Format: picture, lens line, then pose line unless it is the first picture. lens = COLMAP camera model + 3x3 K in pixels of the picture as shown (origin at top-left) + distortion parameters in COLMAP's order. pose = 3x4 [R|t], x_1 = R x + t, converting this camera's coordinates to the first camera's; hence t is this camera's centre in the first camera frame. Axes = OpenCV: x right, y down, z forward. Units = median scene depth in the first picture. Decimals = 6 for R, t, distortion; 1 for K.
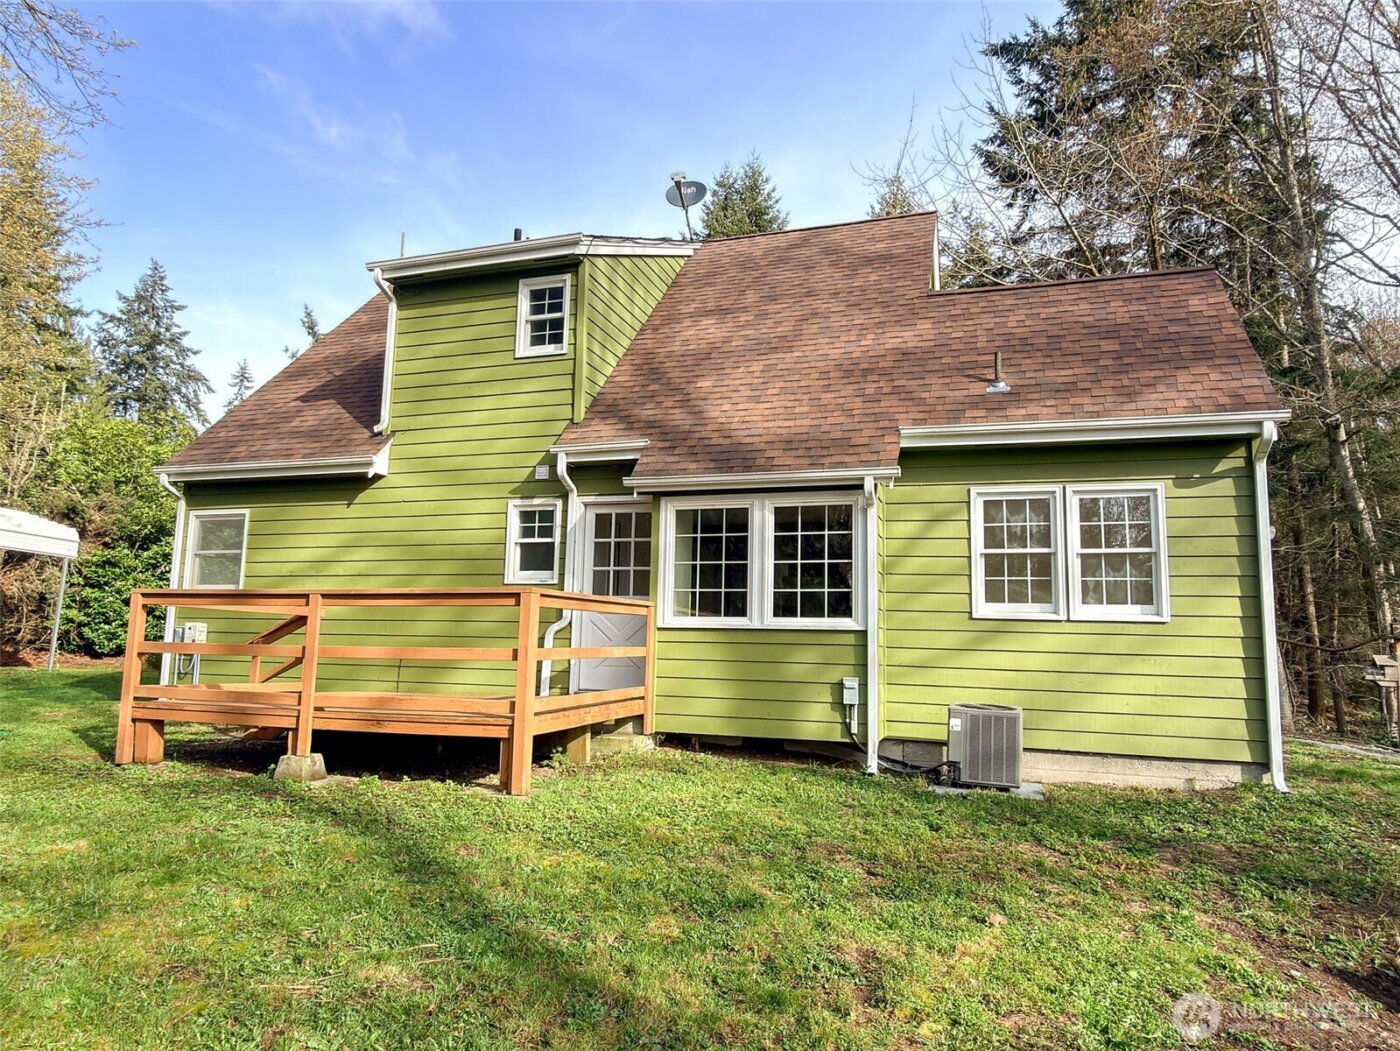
lens RADIAL K [[886.9, 0, 699.3], [0, 886.9, 527.7], [0, 0, 1]] dist [0.000167, 0.001097]
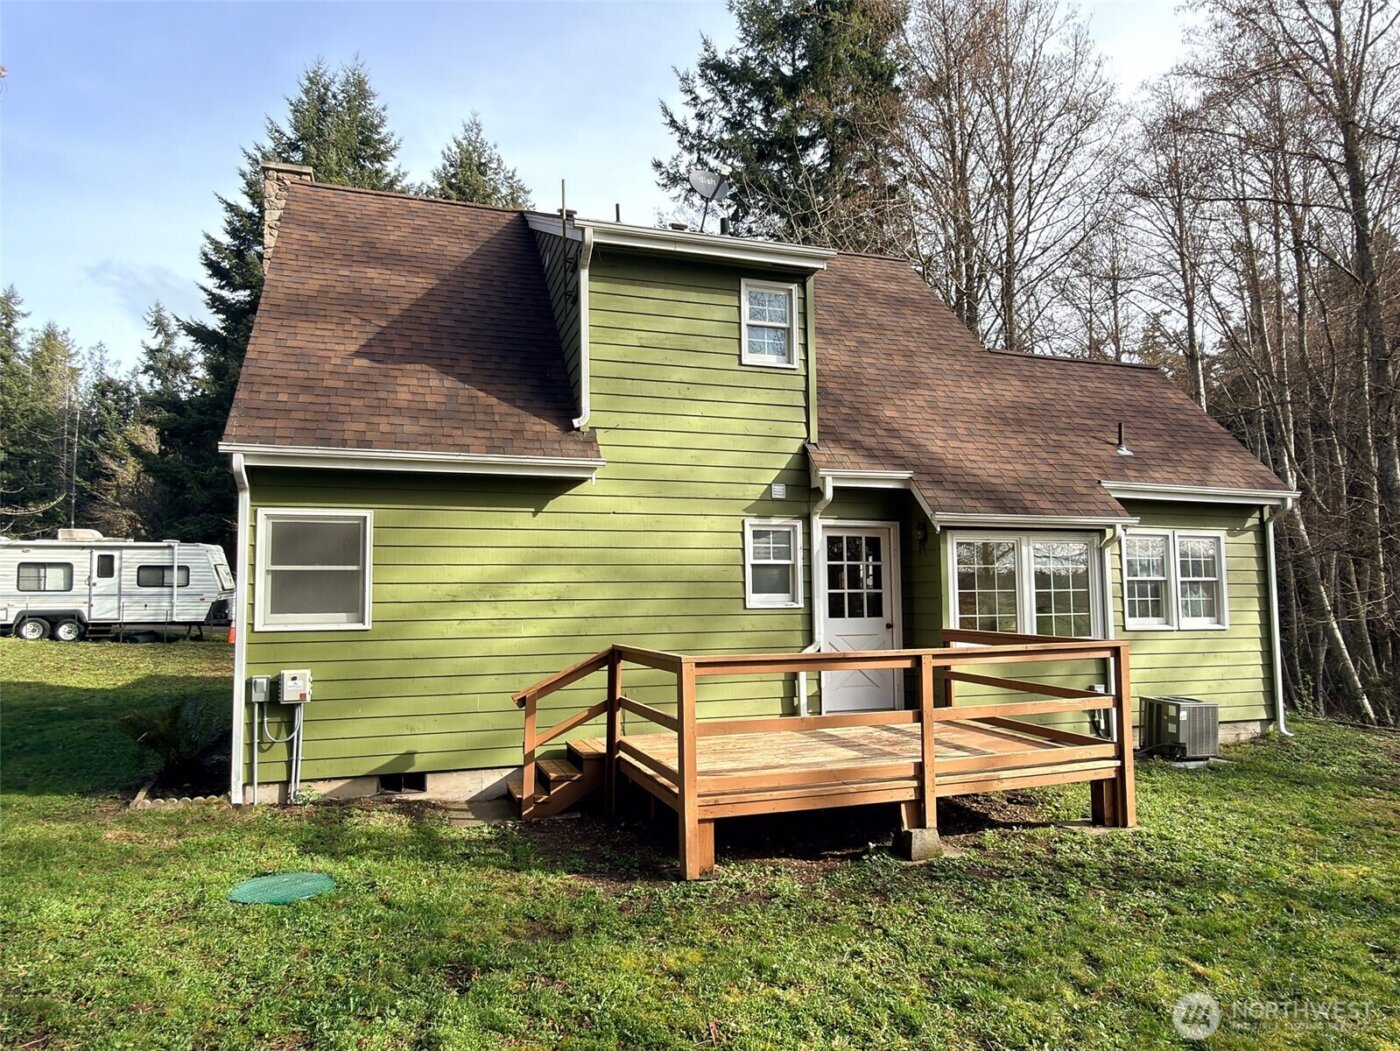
lens RADIAL K [[886.9, 0, 698.5], [0, 886.9, 528.3], [0, 0, 1]] dist [0.000167, 0.001097]
pose [[0.802147, 0.018541, 0.596838, -0.821942], [-0.052565, 0.997830, 0.039649, -0.056162], [-0.594808, -0.063177, 0.801381, 0.281120]]
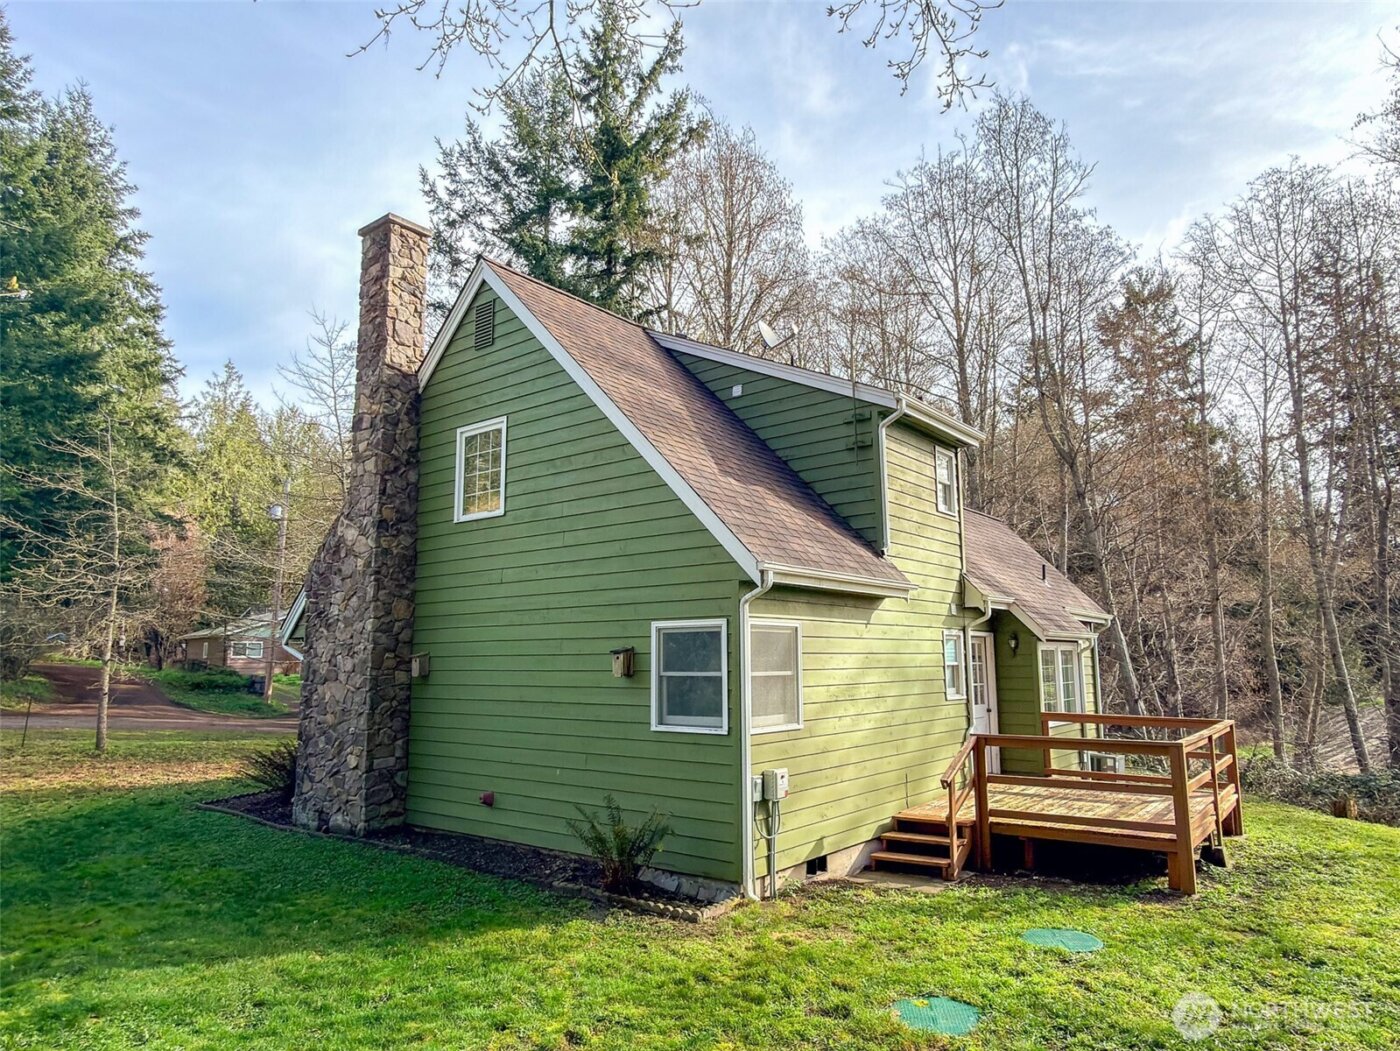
lens RADIAL K [[886.9, 0, 695.7], [0, 886.9, 527.7], [0, 0, 1]] dist [0.000167, 0.001097]
pose [[0.350587, 0.118664, 0.928982, -1.492304], [-0.108802, 0.990384, -0.085447, -0.029856], [-0.930189, -0.071118, 0.360127, 0.899339]]
